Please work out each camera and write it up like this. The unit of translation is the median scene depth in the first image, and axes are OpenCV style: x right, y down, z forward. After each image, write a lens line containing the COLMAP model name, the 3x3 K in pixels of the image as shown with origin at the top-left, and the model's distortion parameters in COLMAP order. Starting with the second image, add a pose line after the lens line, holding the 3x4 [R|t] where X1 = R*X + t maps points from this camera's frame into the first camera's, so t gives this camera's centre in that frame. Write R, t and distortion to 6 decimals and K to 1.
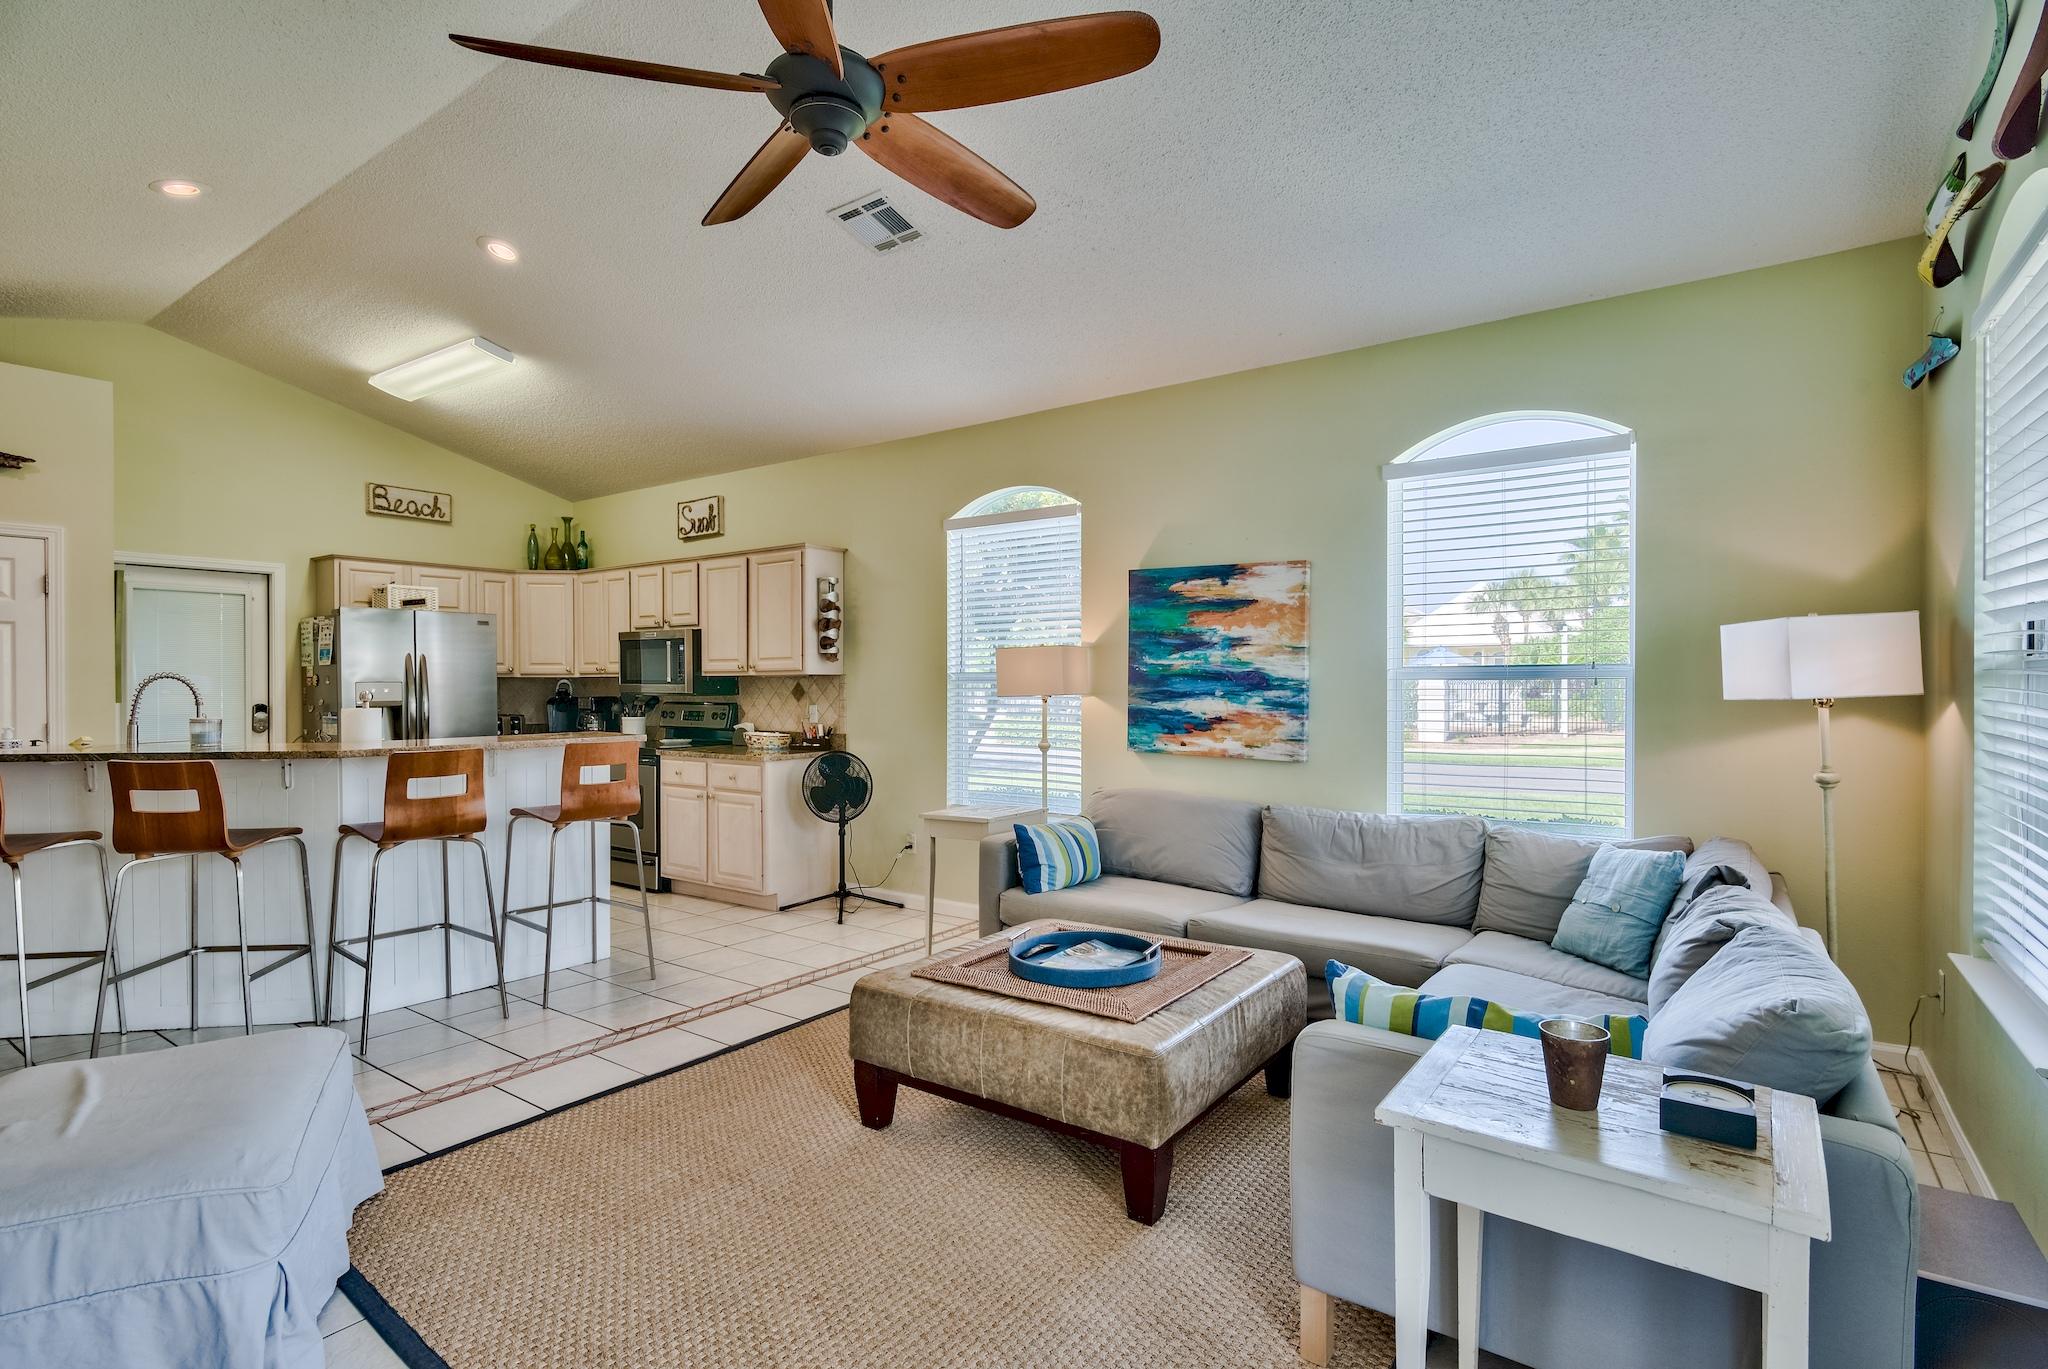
lens RADIAL K [[1015.3, 0, 1018.3], [0, 1015.3, 689.4], [0, 0, 1]] dist [-0.002204, -0.001460]
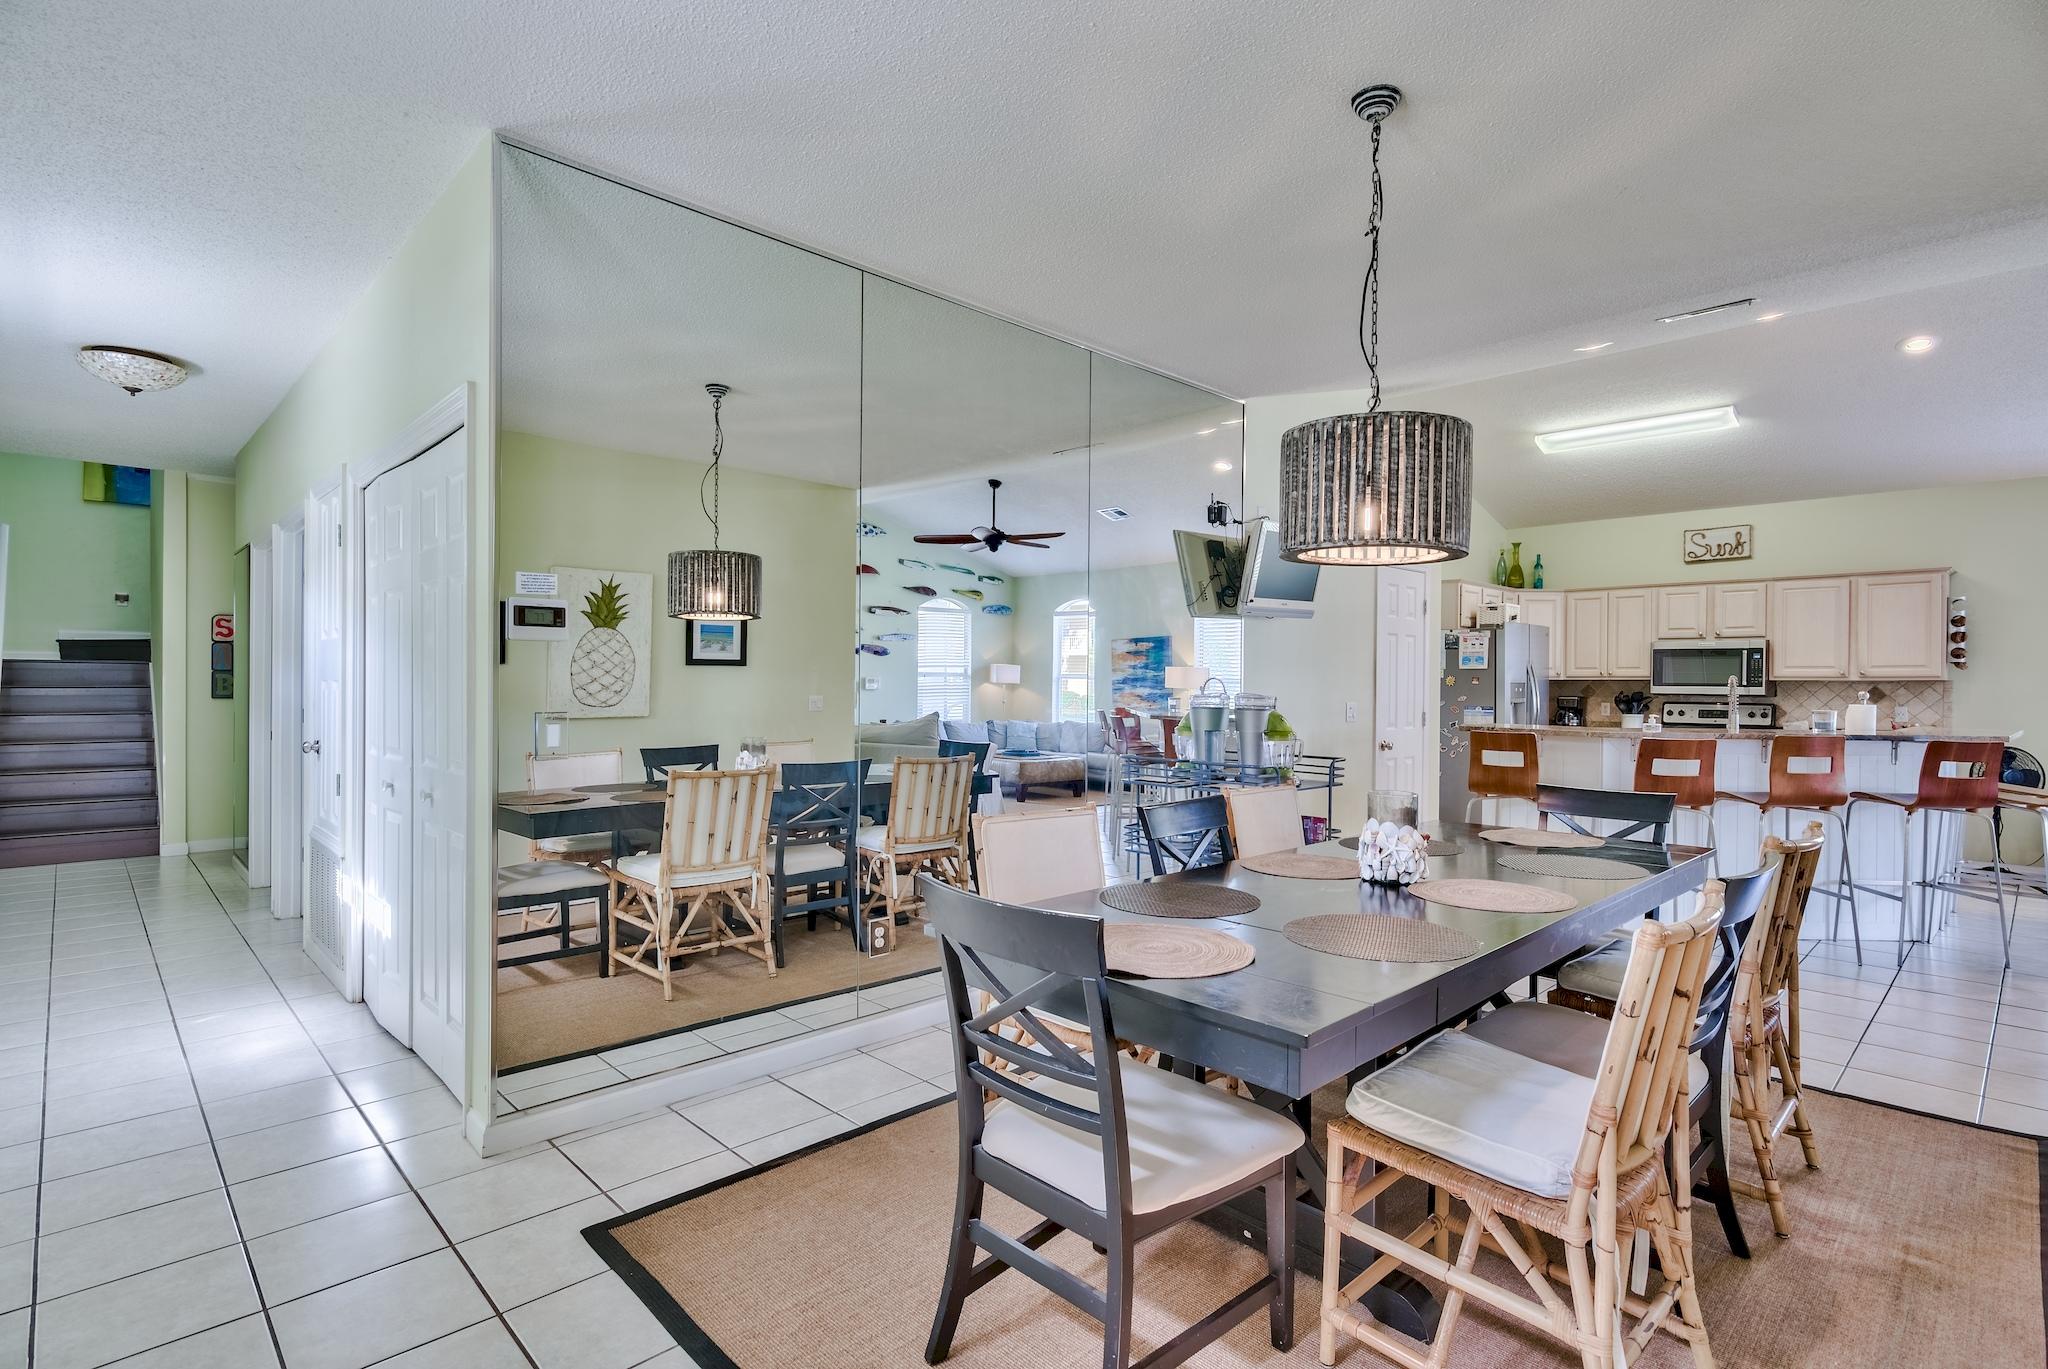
lens RADIAL K [[1015.3, 0, 1012.7], [0, 1015.3, 689.6], [0, 0, 1]] dist [-0.002204, -0.001460]
pose [[0.984852, 0.009263, -0.173151, -1.298776], [-0.009473, 0.999955, -0.000386, 0.007685], [0.173140, 0.002020, 0.984895, -0.392882]]
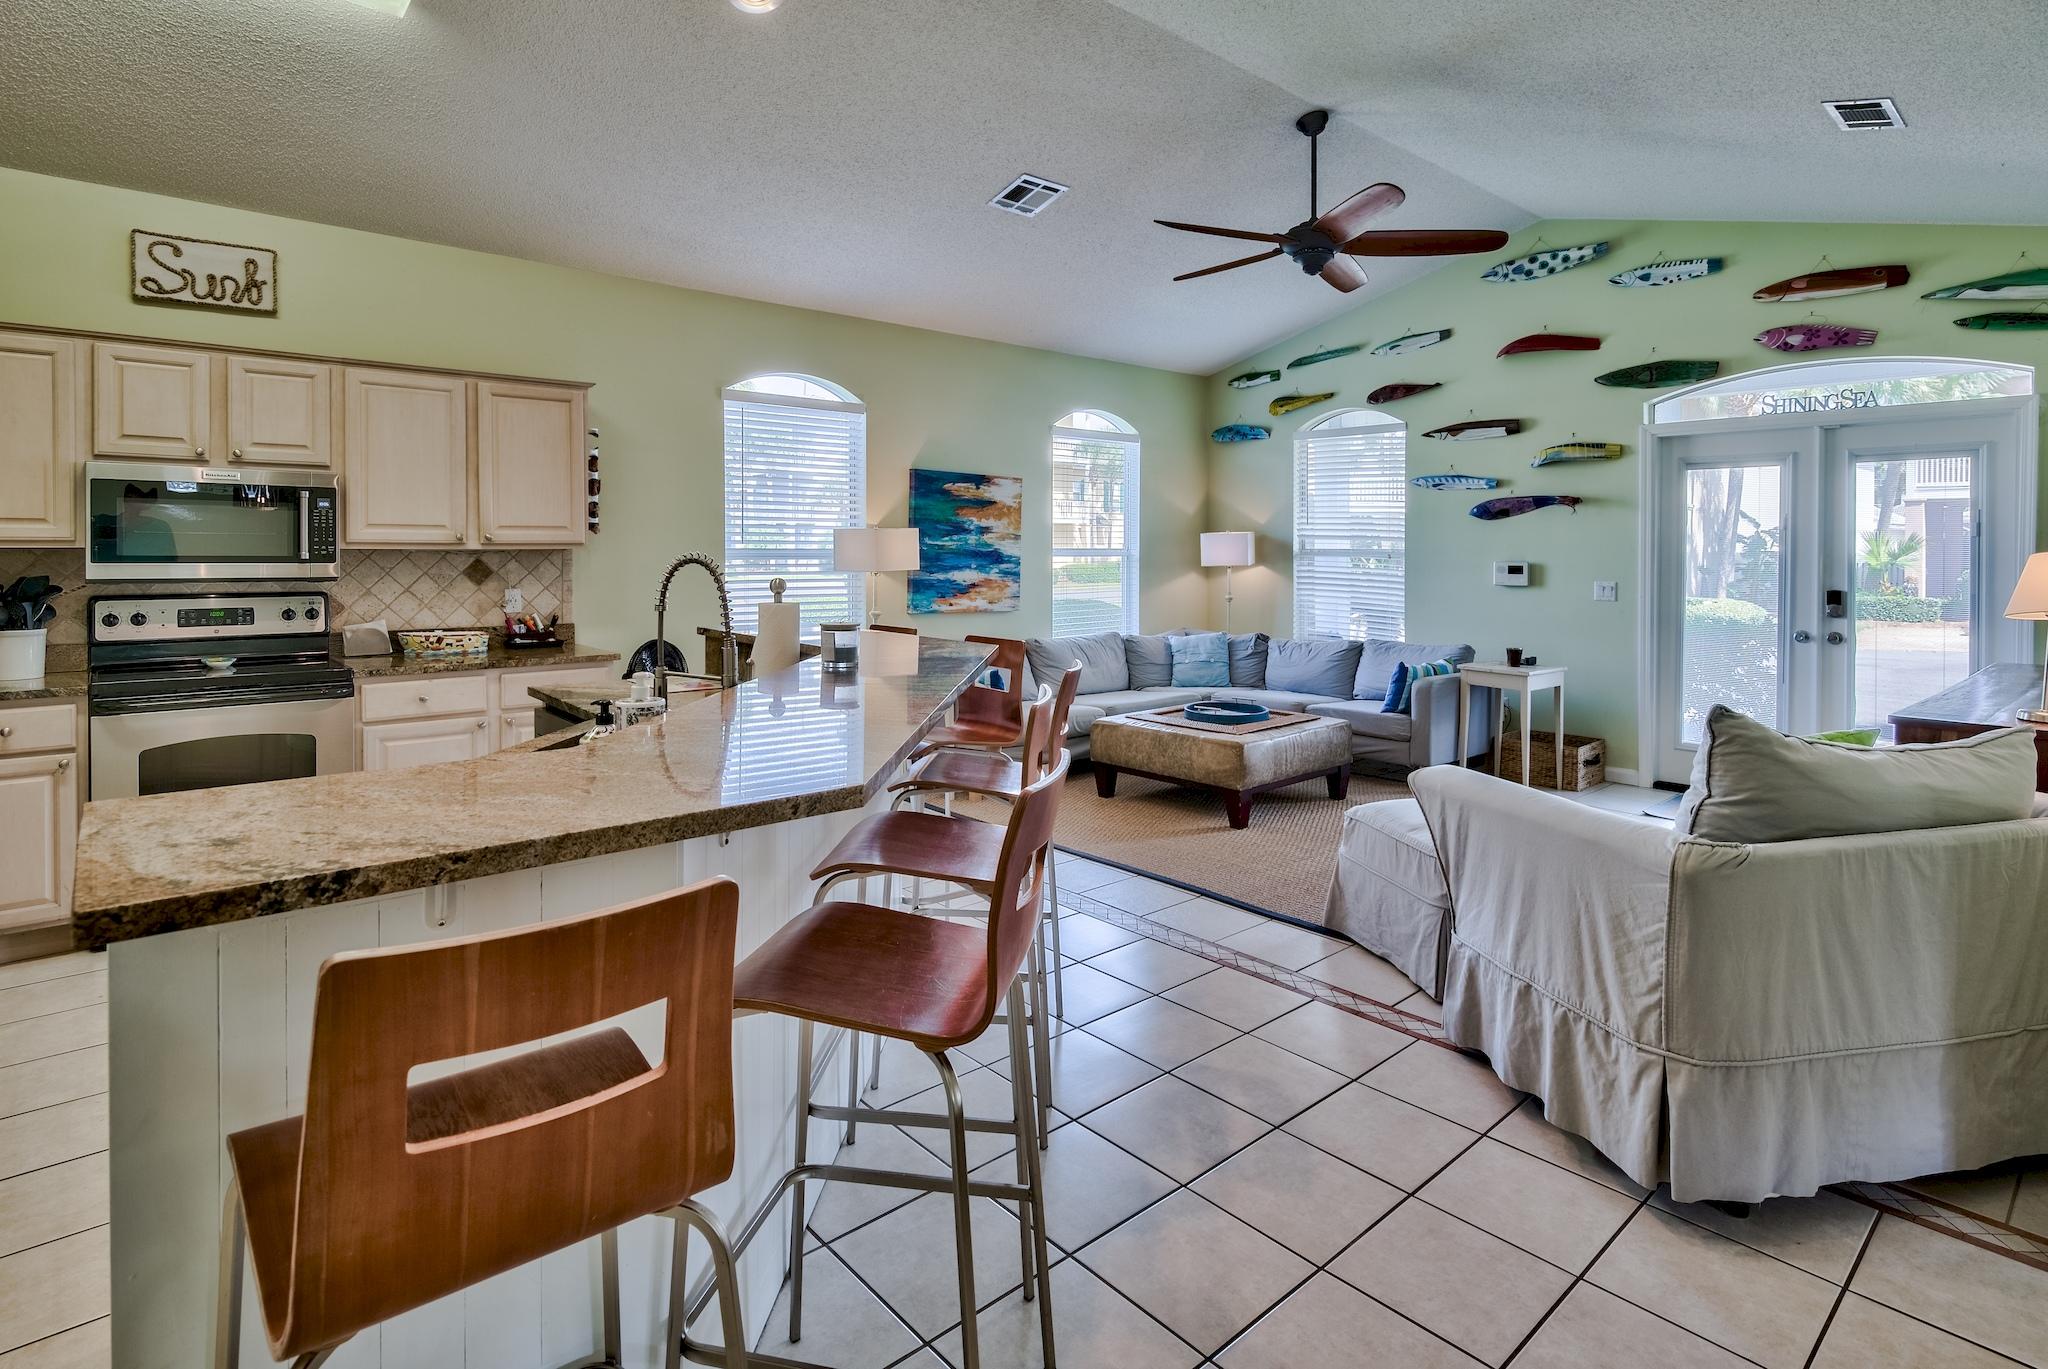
lens RADIAL K [[1015.3, 0, 1039.3], [0, 1015.3, 548.1], [0, 0, 1]] dist [-0.002204, -0.001460]
pose [[0.208956, 0.001365, 0.977924, -1.116549], [-0.001279, 0.999999, -0.001122, -0.019123], [-0.977924, -0.001016, 0.208958, 0.605872]]
